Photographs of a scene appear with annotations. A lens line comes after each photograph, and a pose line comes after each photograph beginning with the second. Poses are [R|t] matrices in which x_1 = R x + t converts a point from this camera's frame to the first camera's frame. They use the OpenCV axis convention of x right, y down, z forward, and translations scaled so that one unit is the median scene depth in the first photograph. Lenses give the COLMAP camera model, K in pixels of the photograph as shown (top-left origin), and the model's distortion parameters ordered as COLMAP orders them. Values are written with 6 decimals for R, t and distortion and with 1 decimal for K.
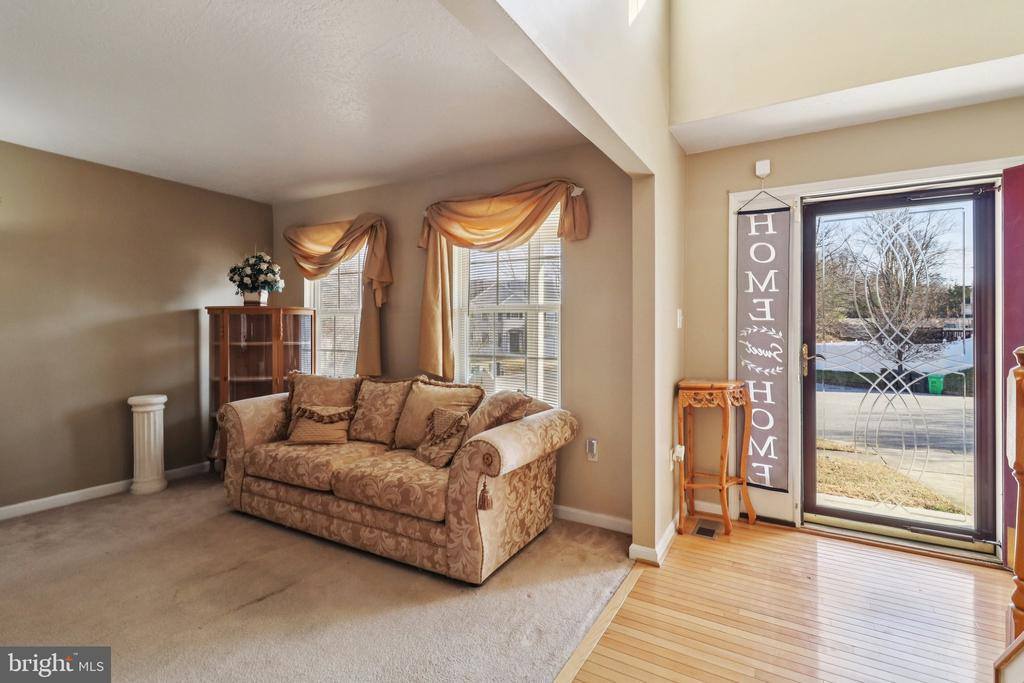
lens RADIAL K [[489.9, 0, 507.9], [0, 489.9, 328.4], [0, 0, 1]] dist [0.012705, -0.001156]
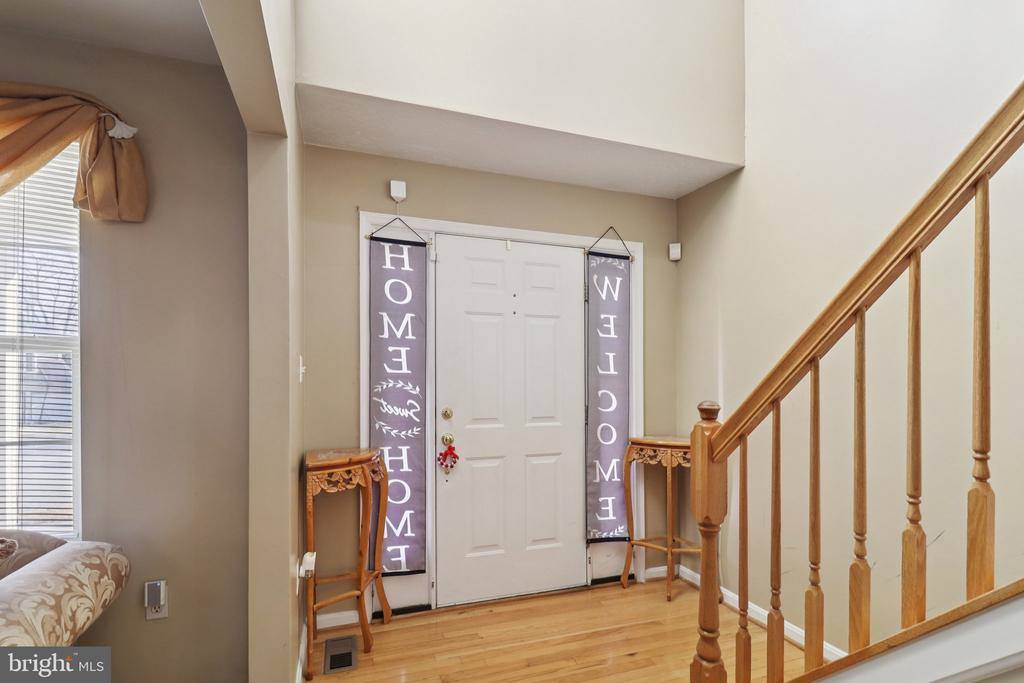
lens RADIAL K [[489.9, 0, 494.0], [0, 489.9, 379.5], [0, 0, 1]] dist [0.012705, -0.001156]
pose [[0.644173, 0.000174, 0.764880, -0.012430], [0.000033, 1.000000, -0.000255, -0.004713], [-0.764880, 0.000190, 0.644173, 0.341697]]
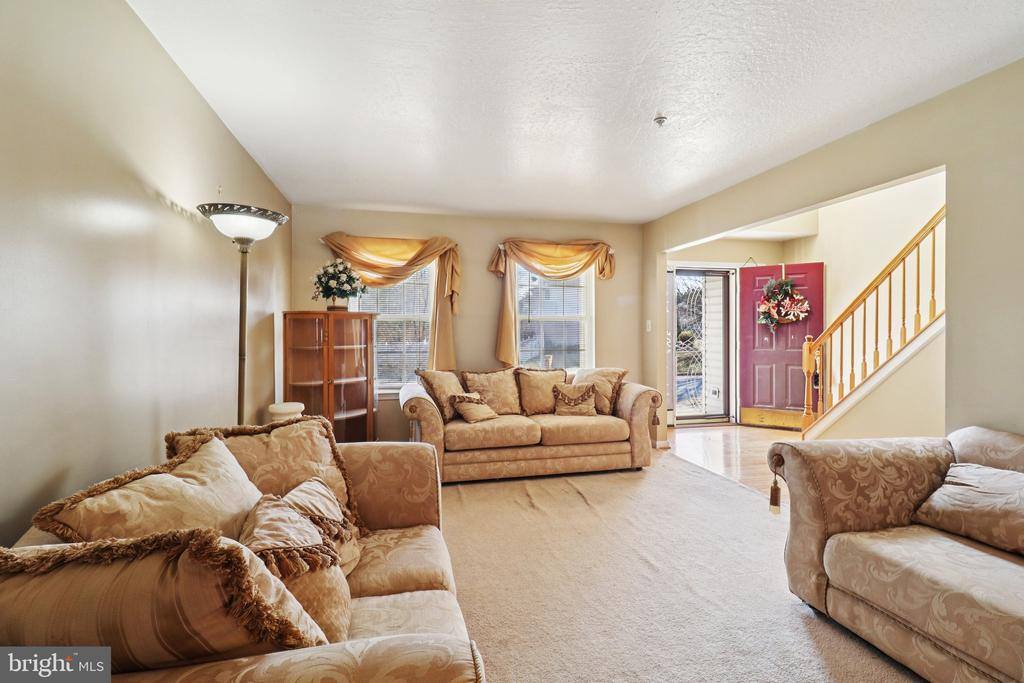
lens RADIAL K [[489.9, 0, 511.3], [0, 489.9, 338.1], [0, 0, 1]] dist [0.012705, -0.001156]
pose [[0.715809, -0.014513, 0.698145, -1.288262], [0.004703, 0.999862, 0.015962, -0.004836], [-0.698280, -0.008143, 0.715778, 0.014093]]
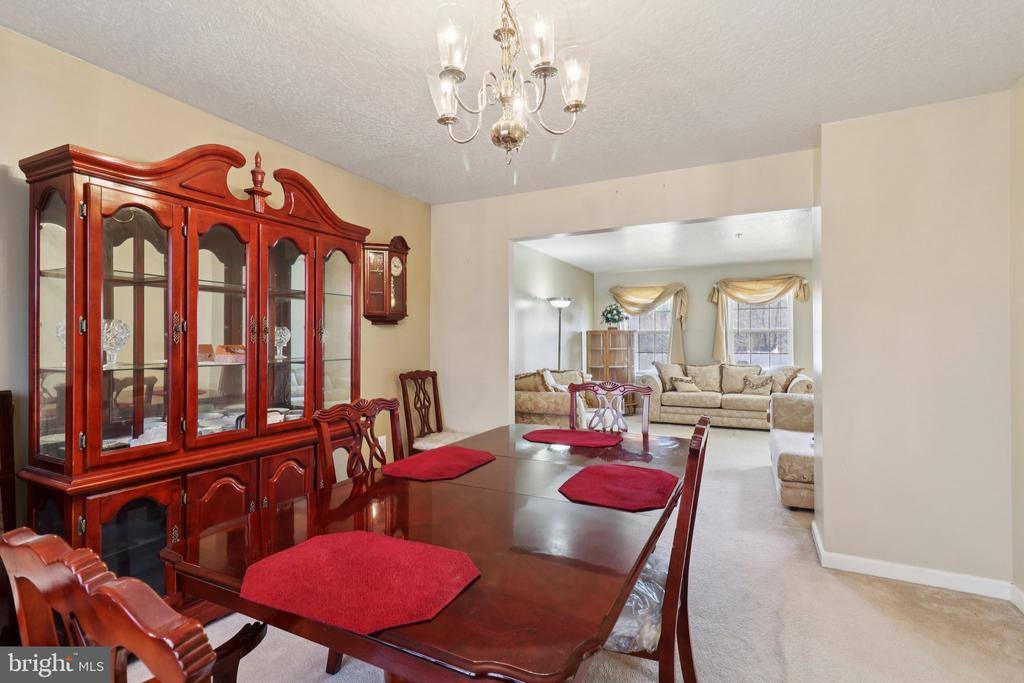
lens RADIAL K [[489.9, 0, 509.0], [0, 489.9, 343.5], [0, 0, 1]] dist [0.012705, -0.001156]
pose [[0.996700, -0.008722, 0.080700, -1.438588], [0.008049, 0.999930, 0.008665, -0.014266], [-0.080770, -0.007987, 0.996701, -1.212857]]
